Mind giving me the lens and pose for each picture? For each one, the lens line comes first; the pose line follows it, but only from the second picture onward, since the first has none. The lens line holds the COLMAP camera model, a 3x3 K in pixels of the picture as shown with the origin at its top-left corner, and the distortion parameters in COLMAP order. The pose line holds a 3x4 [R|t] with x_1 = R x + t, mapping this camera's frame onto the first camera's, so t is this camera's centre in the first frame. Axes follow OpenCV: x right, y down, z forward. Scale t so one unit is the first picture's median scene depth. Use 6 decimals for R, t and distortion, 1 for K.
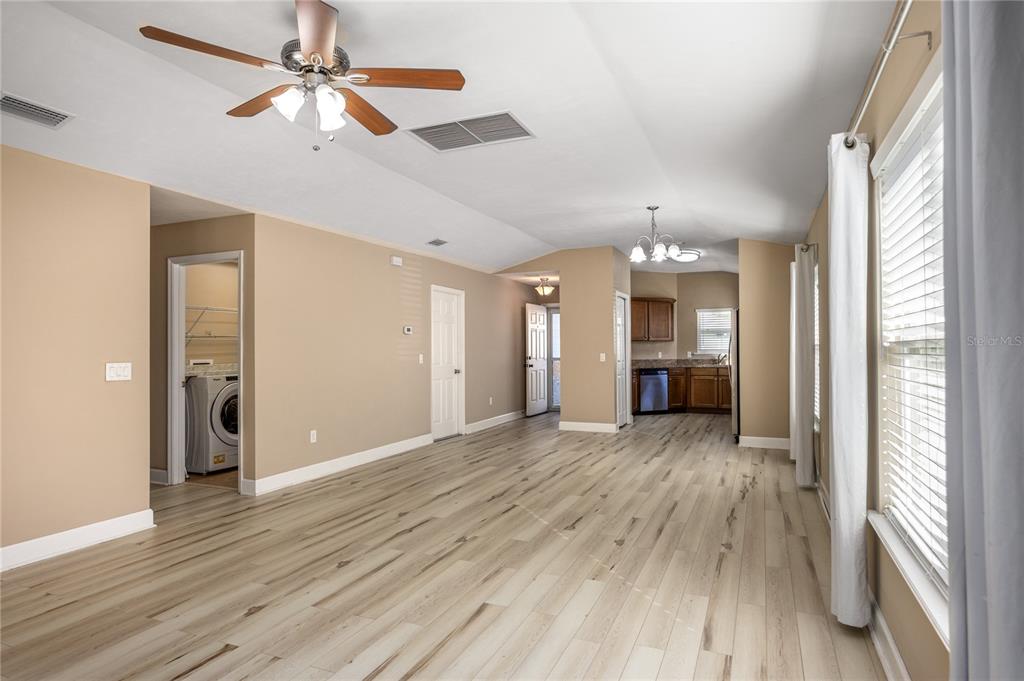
lens RADIAL K [[577.9, 0, 511.7], [0, 577.9, 338.4], [0, 0, 1]] dist [-0.001845, -0.000453]
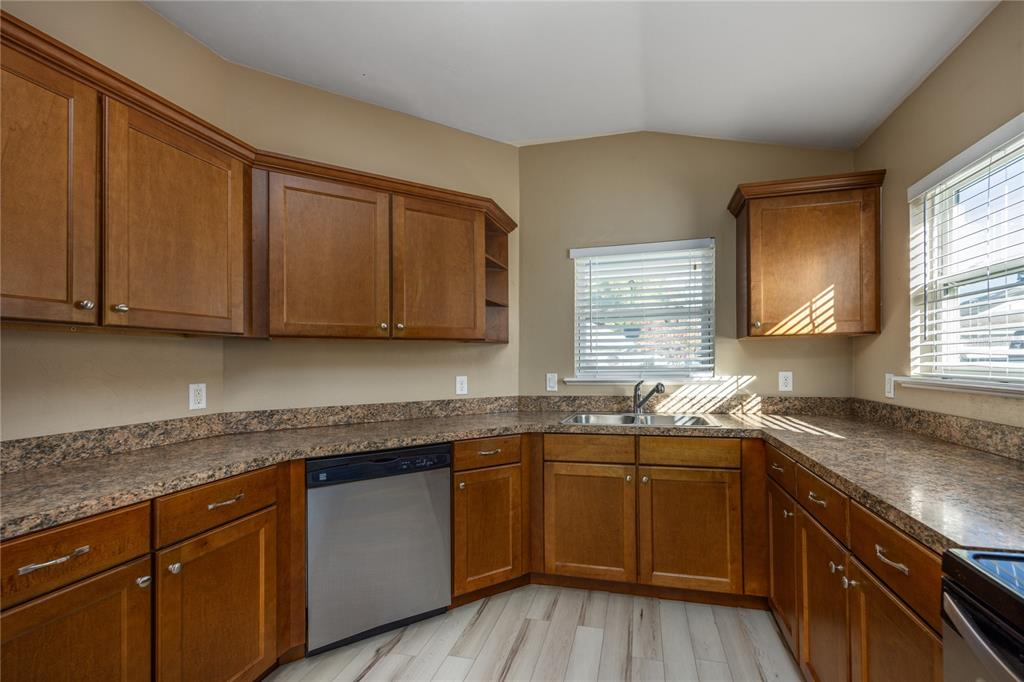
lens RADIAL K [[396.2, 0, 554.6], [0, 396.2, 360.5], [0, 0, 1]] dist [-0.003598, -0.000148]
pose [[0.984057, -0.003411, 0.177822, 0.713829], [0.002369, 0.999979, 0.006070, 0.036028], [-0.177839, -0.005552, 0.984044, 2.058058]]
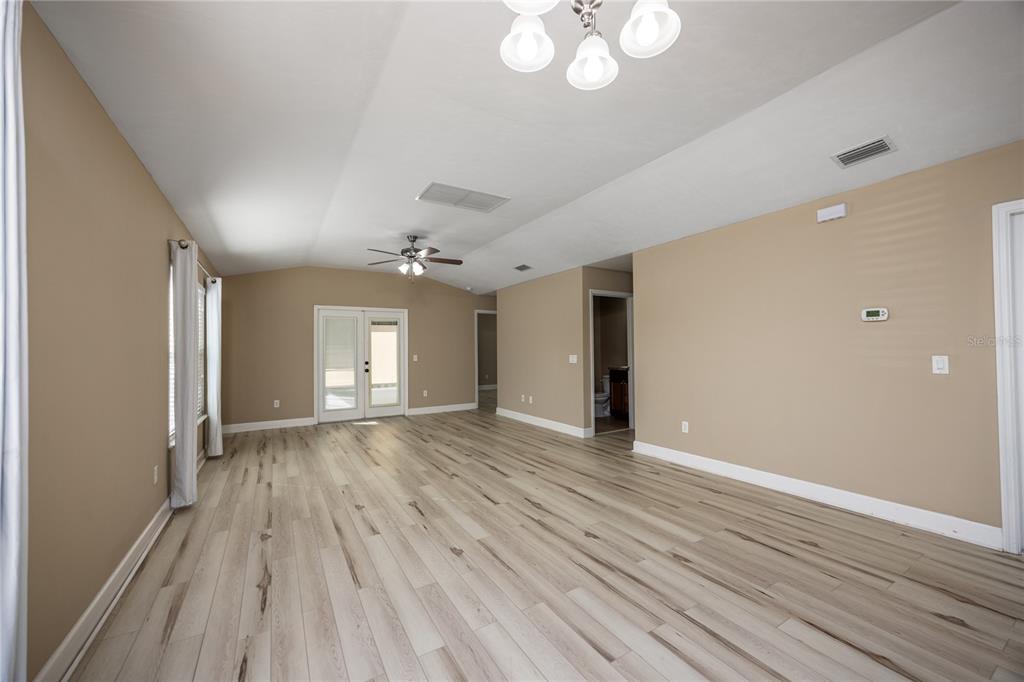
lens RADIAL K [[396.2, 0, 517.0], [0, 396.2, 341.3], [0, 0, 1]] dist [-0.003598, -0.000148]
pose [[-0.571651, -0.004565, -0.820484, 0.605923], [0.030166, 0.999192, -0.026577, 0.022385], [0.819942, -0.039944, -0.571051, 1.549506]]
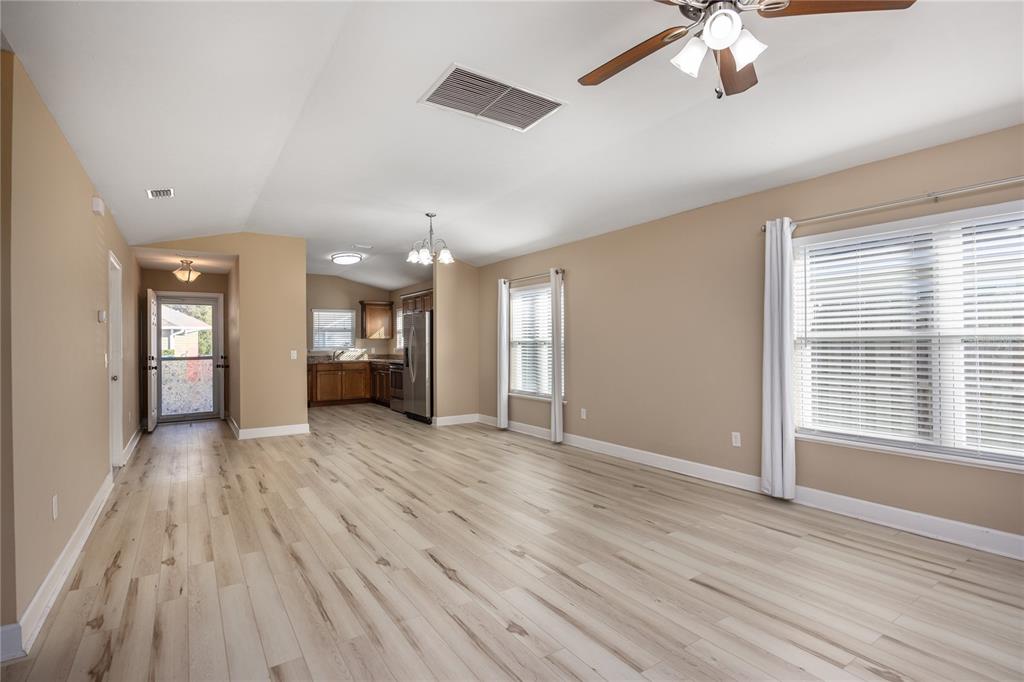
lens RADIAL K [[496.1, 0, 514.7], [0, 496.1, 346.0], [0, 0, 1]] dist [-0.012046, -0.000057]
pose [[0.539667, -0.003388, 0.841872, -0.652543], [-0.008198, 0.999923, 0.009279, 0.015803], [-0.841839, -0.011910, 0.539598, 0.523541]]
